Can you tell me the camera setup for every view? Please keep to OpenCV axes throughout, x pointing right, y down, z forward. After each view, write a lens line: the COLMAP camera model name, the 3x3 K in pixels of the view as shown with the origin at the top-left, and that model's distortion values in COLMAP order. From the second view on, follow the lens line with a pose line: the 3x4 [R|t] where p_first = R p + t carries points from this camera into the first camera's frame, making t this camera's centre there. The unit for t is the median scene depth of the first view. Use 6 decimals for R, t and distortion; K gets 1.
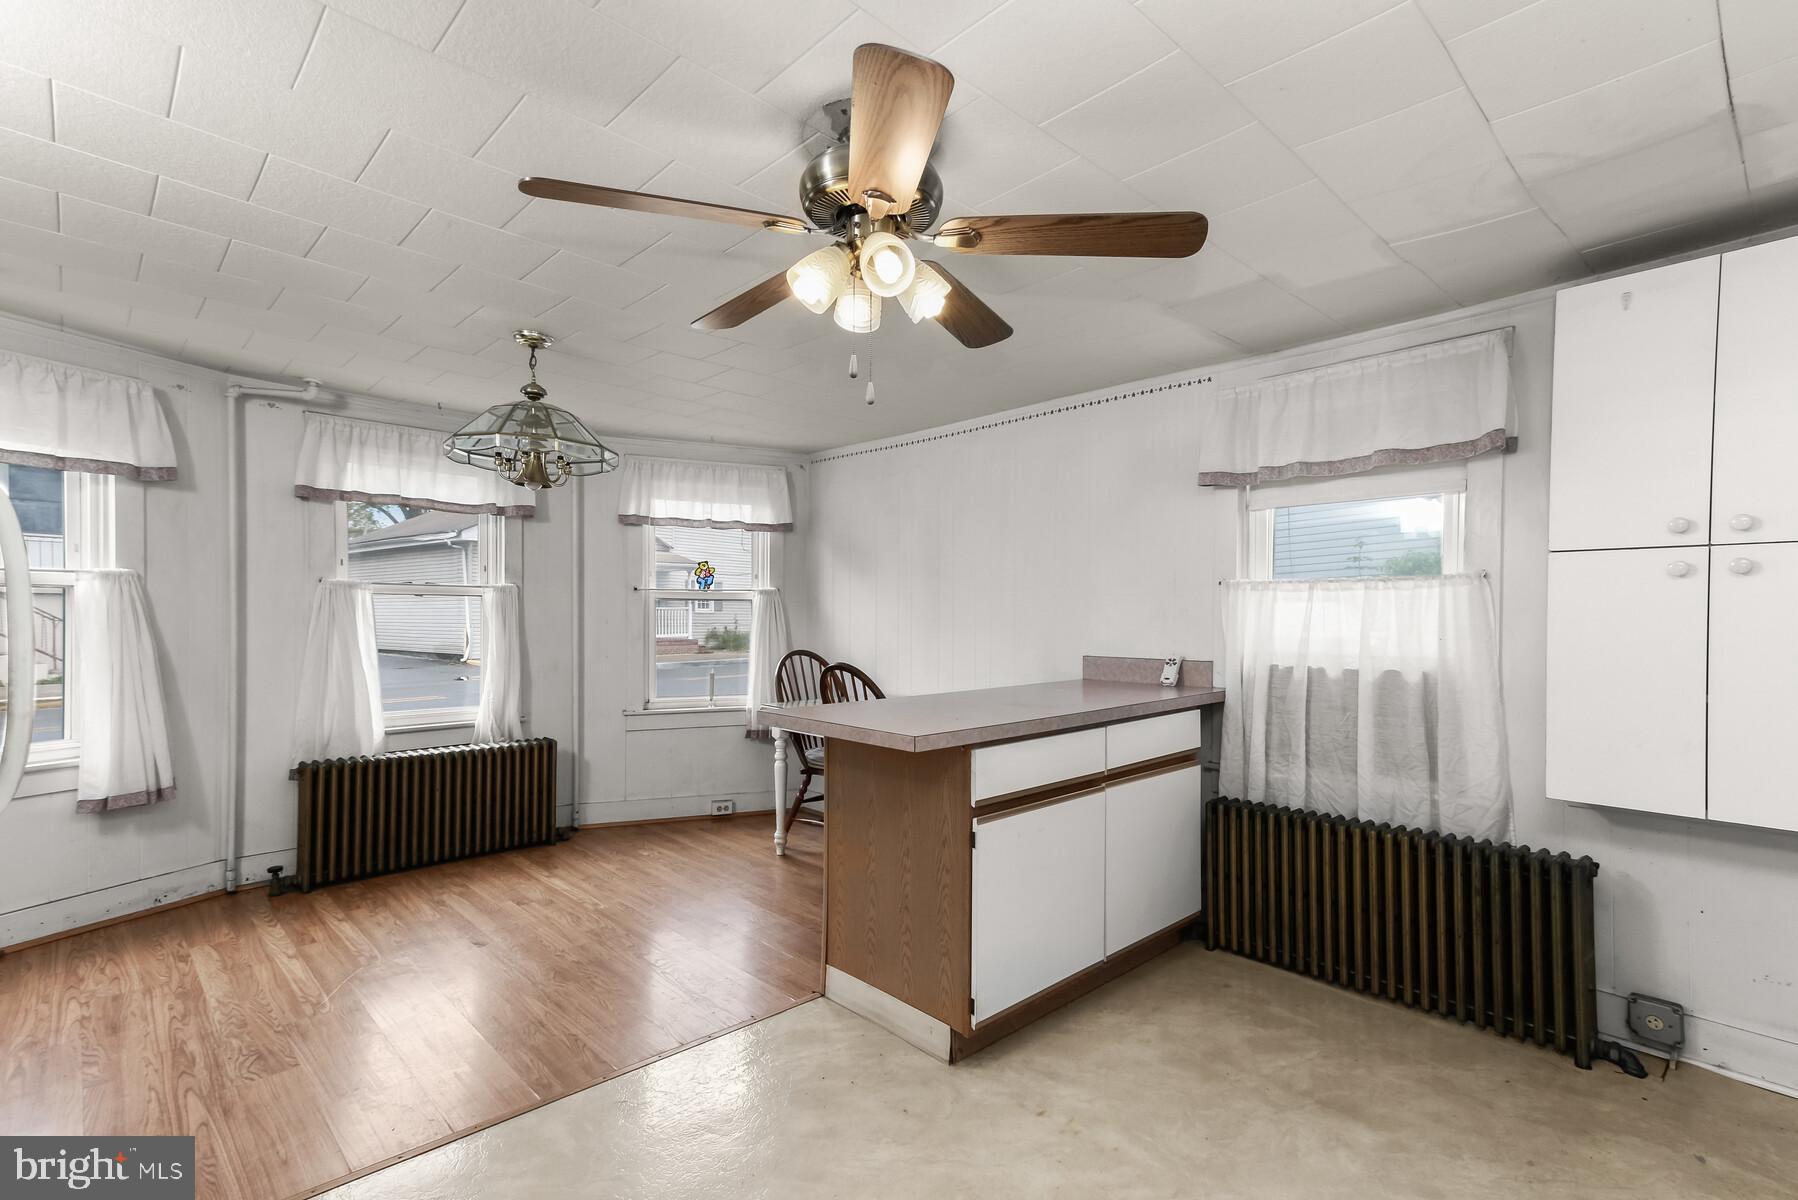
lens RADIAL K [[849.8, 0, 896.6], [0, 849.8, 616.9], [0, 0, 1]] dist [0.066858, -0.000115]
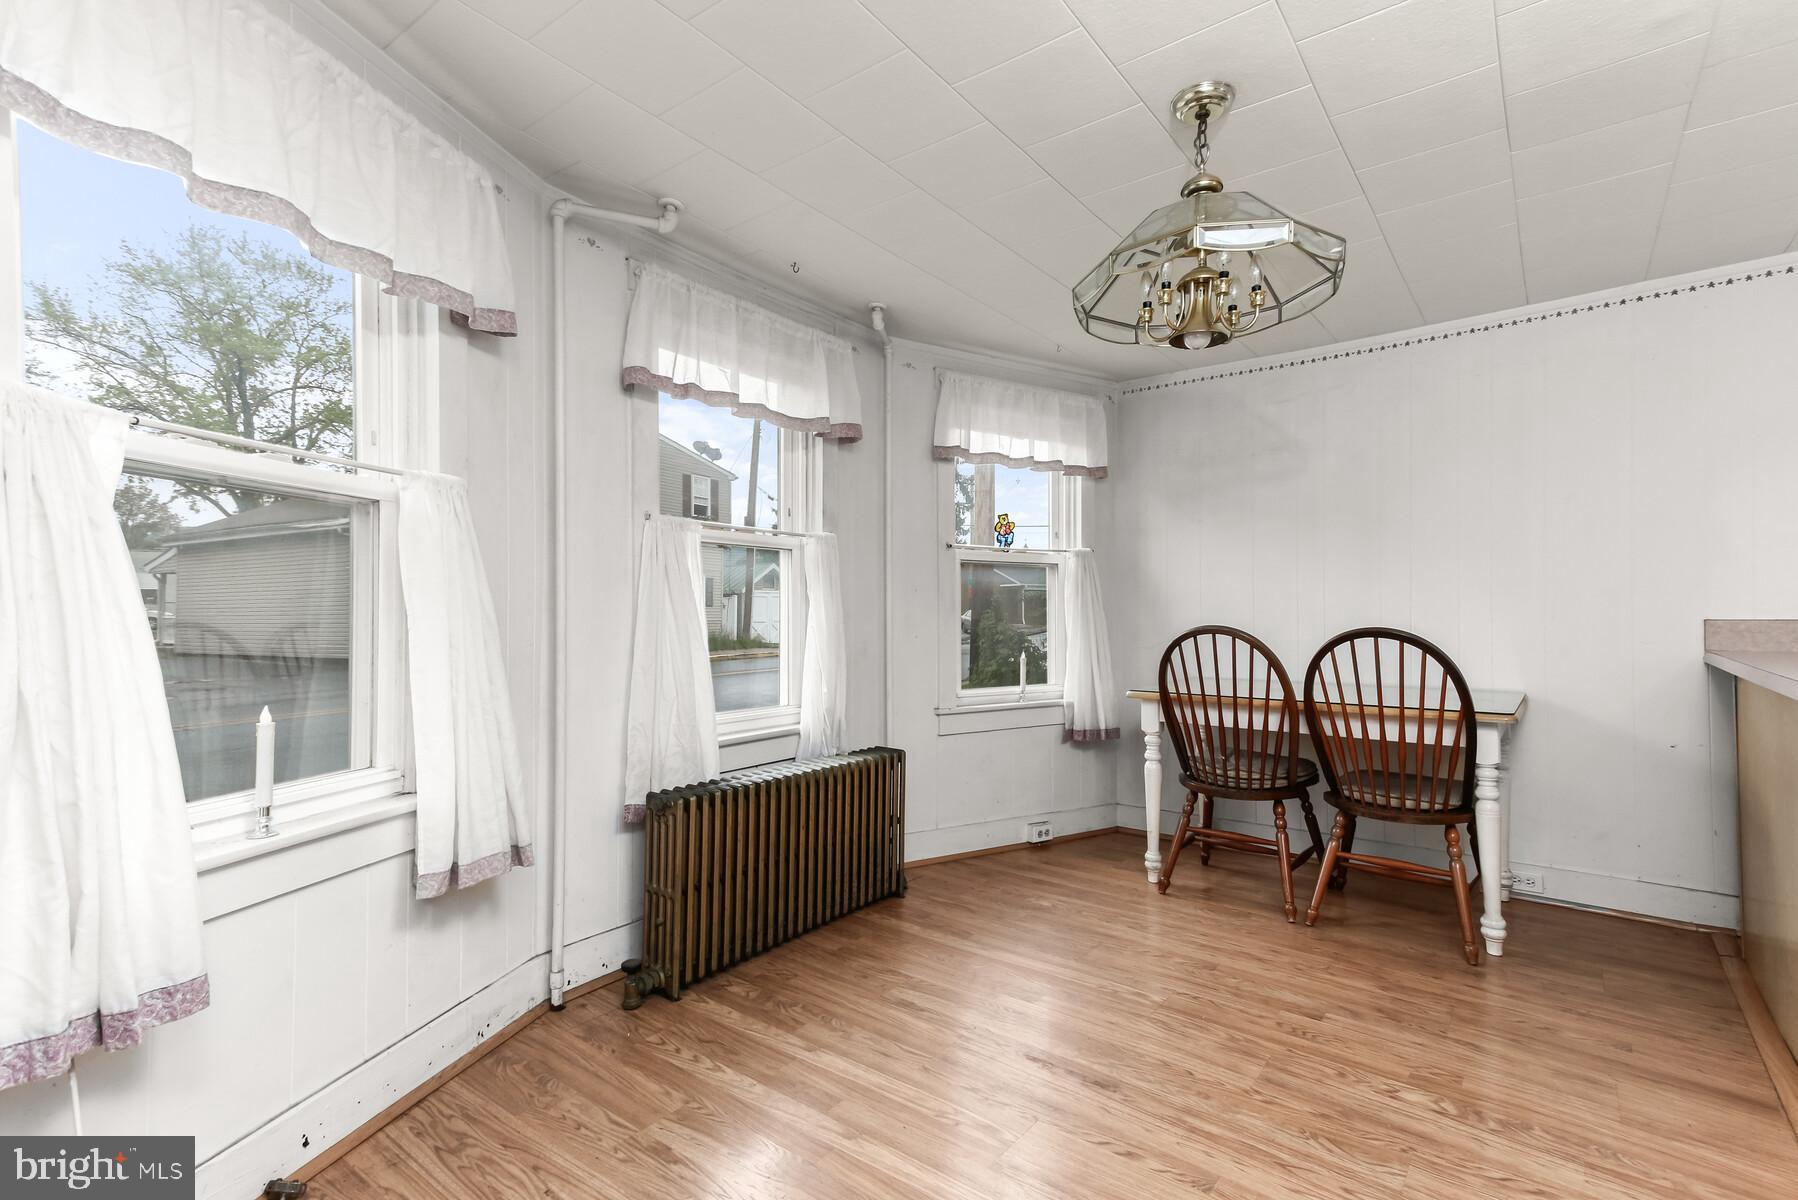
lens RADIAL K [[840.4, 0, 906.1], [0, 840.4, 606.1], [0, 0, 1]] dist [0.038564, 0.000502]
pose [[0.985970, -0.006150, 0.166811, -0.600111], [0.008197, 0.999899, -0.011583, 0.036422], [-0.166723, 0.012788, 0.985921, 0.357448]]
